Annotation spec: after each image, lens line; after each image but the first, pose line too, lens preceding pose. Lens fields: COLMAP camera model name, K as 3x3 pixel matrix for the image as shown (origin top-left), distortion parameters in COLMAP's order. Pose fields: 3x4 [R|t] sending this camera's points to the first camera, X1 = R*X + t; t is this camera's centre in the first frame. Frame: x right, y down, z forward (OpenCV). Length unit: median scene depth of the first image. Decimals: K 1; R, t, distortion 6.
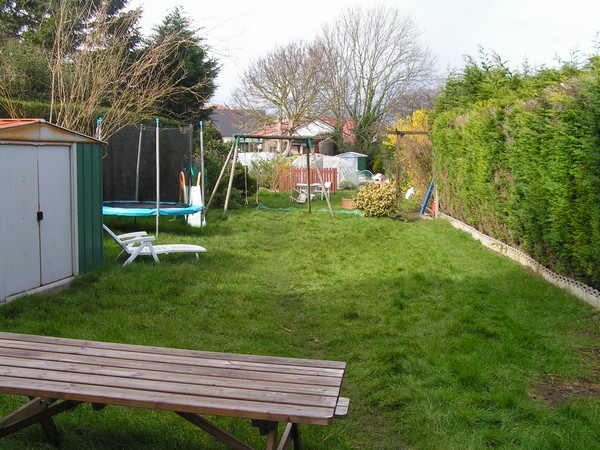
lens RADIAL K [[665.9, 0, 299.9], [0, 665.9, 224.5], [0, 0, 1]] dist [-0.010245, 0.000000]
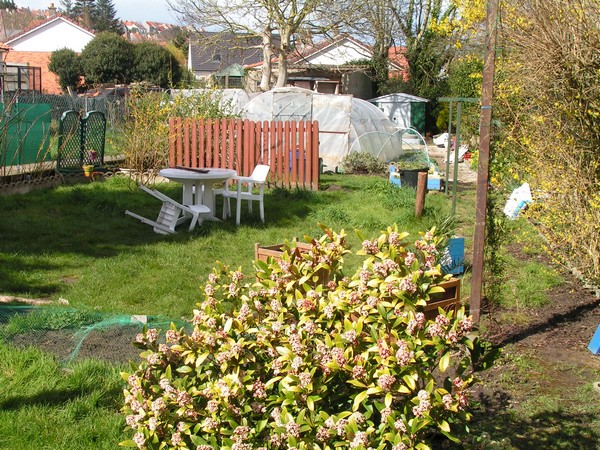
lens RADIAL K [[819.6, 0, 300.2], [0, 819.6, 225.5], [0, 0, 1]] dist [0.032561, 0.000000]
pose [[0.997443, 0.025790, -0.066658, 0.041698], [-0.022867, 0.998759, 0.044248, -0.025146], [0.067716, -0.042611, 0.996794, 0.291935]]
